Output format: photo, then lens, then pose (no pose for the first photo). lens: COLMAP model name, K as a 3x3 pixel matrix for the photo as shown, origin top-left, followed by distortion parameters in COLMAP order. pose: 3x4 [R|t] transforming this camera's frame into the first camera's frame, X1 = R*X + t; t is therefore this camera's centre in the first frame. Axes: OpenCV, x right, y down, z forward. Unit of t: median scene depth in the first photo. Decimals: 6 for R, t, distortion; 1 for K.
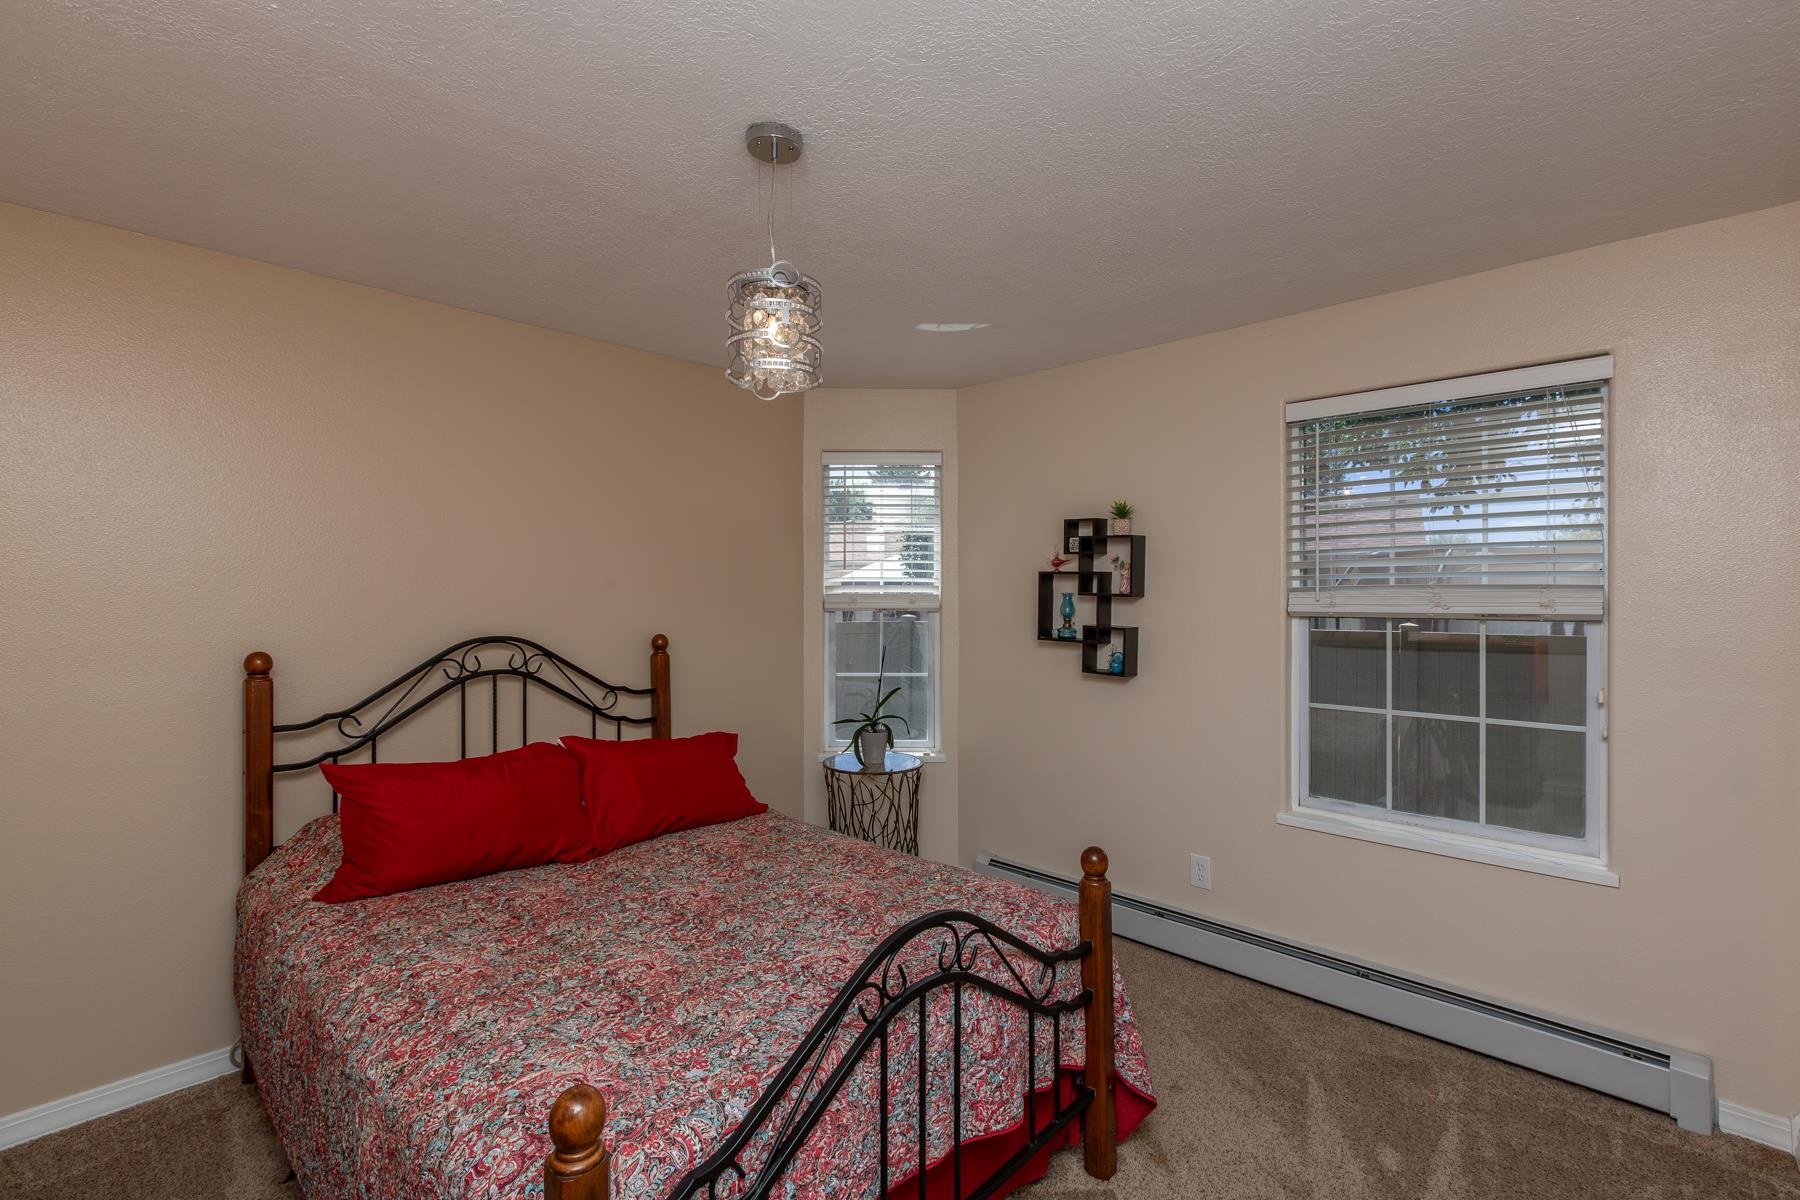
lens RADIAL K [[819.3, 0, 904.4], [0, 819.3, 590.2], [0, 0, 1]] dist [0.000383, 0.000101]
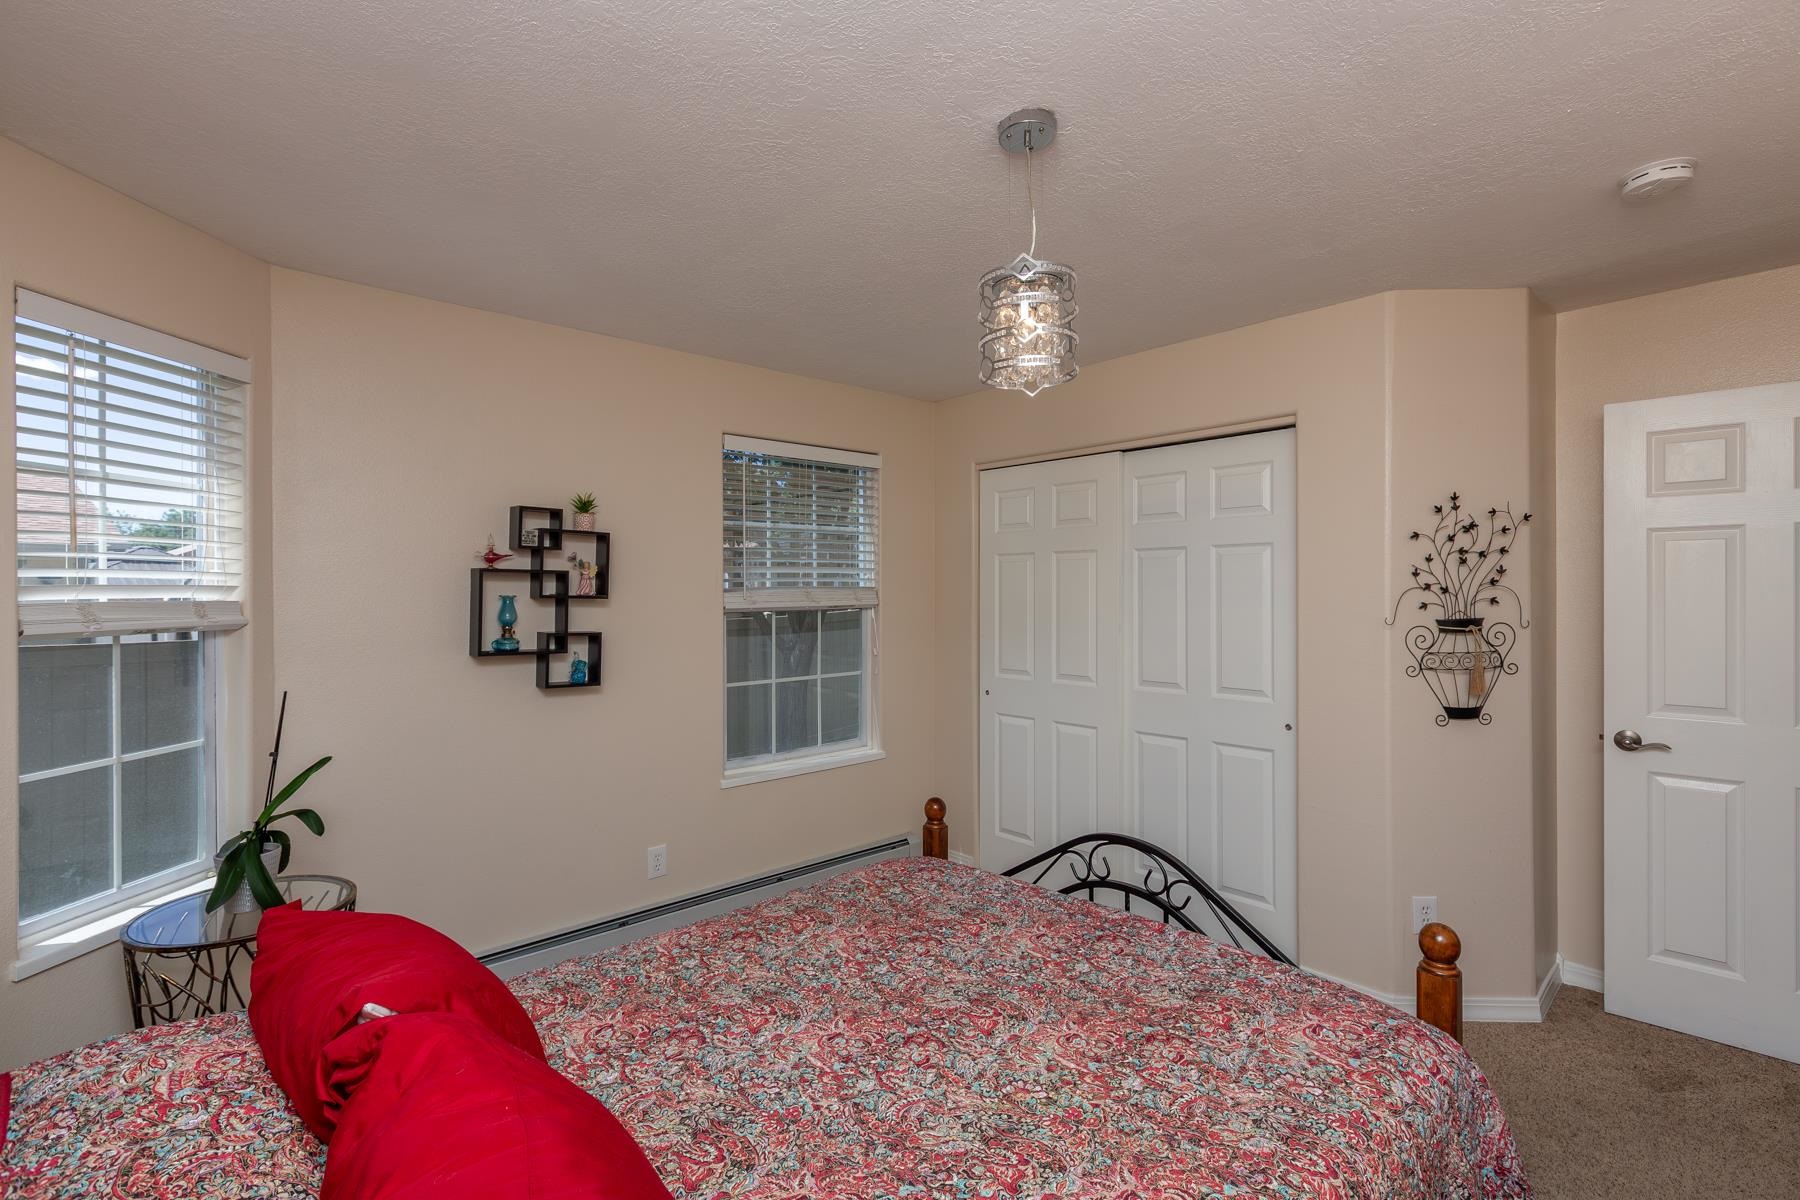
lens RADIAL K [[811.7, 0, 895.8], [0, 811.7, 590.9], [0, 0, 1]] dist [-0.011386, 0.000123]
pose [[0.083113, -0.003102, 0.996535, -0.594036], [0.005513, 0.999981, 0.002653, -0.001280], [-0.996525, 0.005273, 0.083128, 0.570626]]
